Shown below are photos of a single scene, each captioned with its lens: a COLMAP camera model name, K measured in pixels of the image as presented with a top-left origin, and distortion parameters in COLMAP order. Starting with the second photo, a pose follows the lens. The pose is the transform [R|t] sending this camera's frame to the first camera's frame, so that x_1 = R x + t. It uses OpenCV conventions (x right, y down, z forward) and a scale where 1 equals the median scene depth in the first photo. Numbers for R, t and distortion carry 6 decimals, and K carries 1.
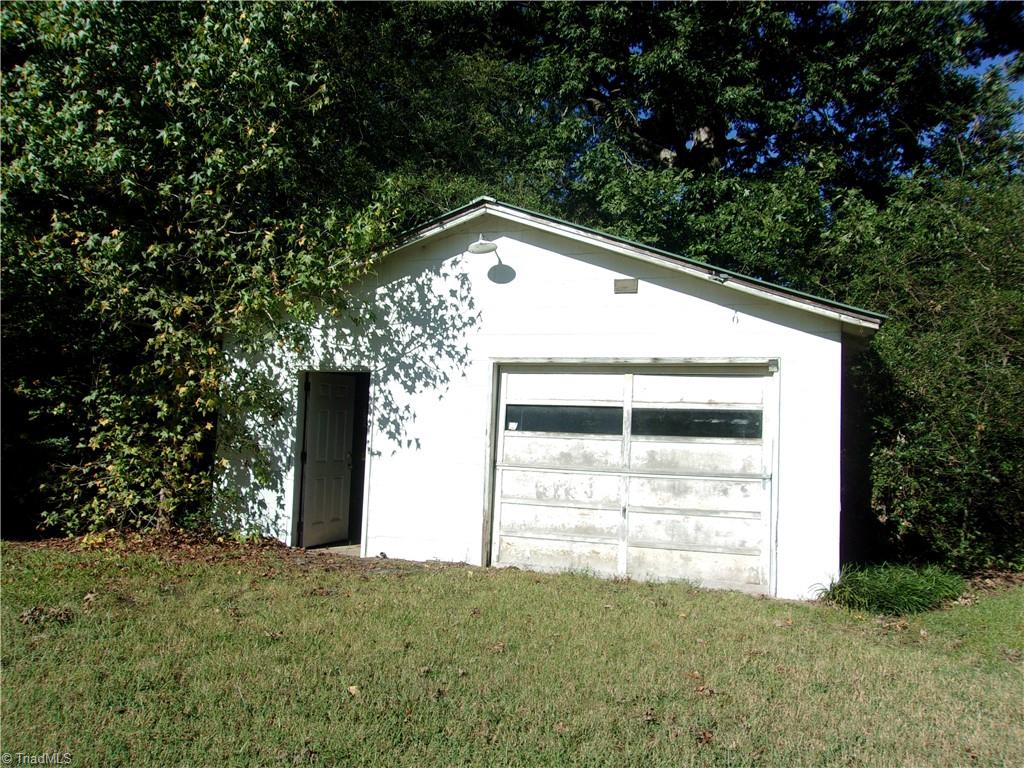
lens RADIAL K [[807.9, 0, 511.7], [0, 807.9, 384.1], [0, 0, 1]] dist [-0.013329, 0.010613]
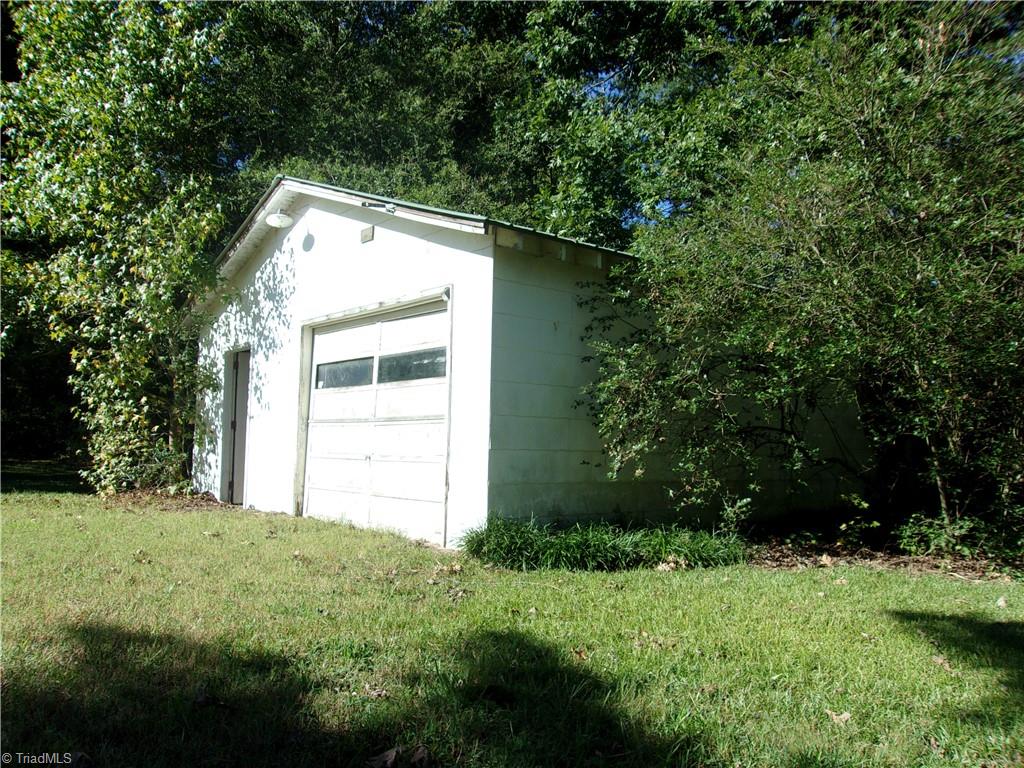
lens RADIAL K [[807.9, 0, 511.6], [0, 807.9, 384.6], [0, 0, 1]] dist [-0.013329, 0.010613]
pose [[0.844653, -0.061238, -0.531800, 0.770461], [0.048283, 0.998101, -0.038247, 0.104391], [0.533132, 0.006629, 0.846006, 0.241841]]
